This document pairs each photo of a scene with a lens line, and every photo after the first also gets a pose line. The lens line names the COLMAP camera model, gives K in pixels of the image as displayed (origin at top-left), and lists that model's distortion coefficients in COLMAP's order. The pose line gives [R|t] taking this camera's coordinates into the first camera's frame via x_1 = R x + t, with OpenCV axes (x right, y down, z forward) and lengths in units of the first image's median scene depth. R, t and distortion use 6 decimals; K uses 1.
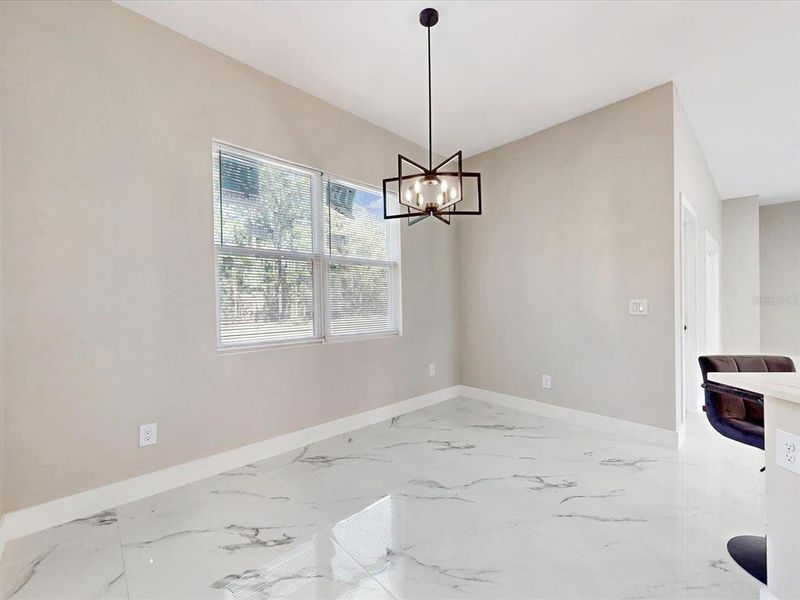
lens RADIAL K [[401.9, 0, 400.0], [0, 401.9, 300.0], [0, 0, 1]] dist [0.001771, -0.000272]
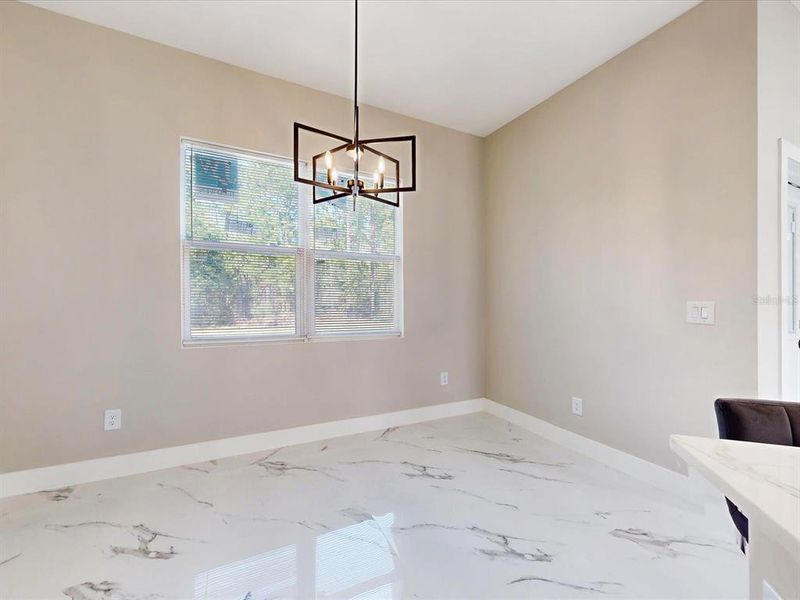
lens RADIAL K [[385.4, 0, 400.0], [0, 385.4, 292.0], [0, 0, 1]] dist [-0.002209, -0.000199]
pose [[0.949703, 0.012906, -0.312887, 0.337336], [-0.019119, 0.999676, -0.016794, 0.001015], [0.312569, 0.021931, 0.949642, 0.222200]]
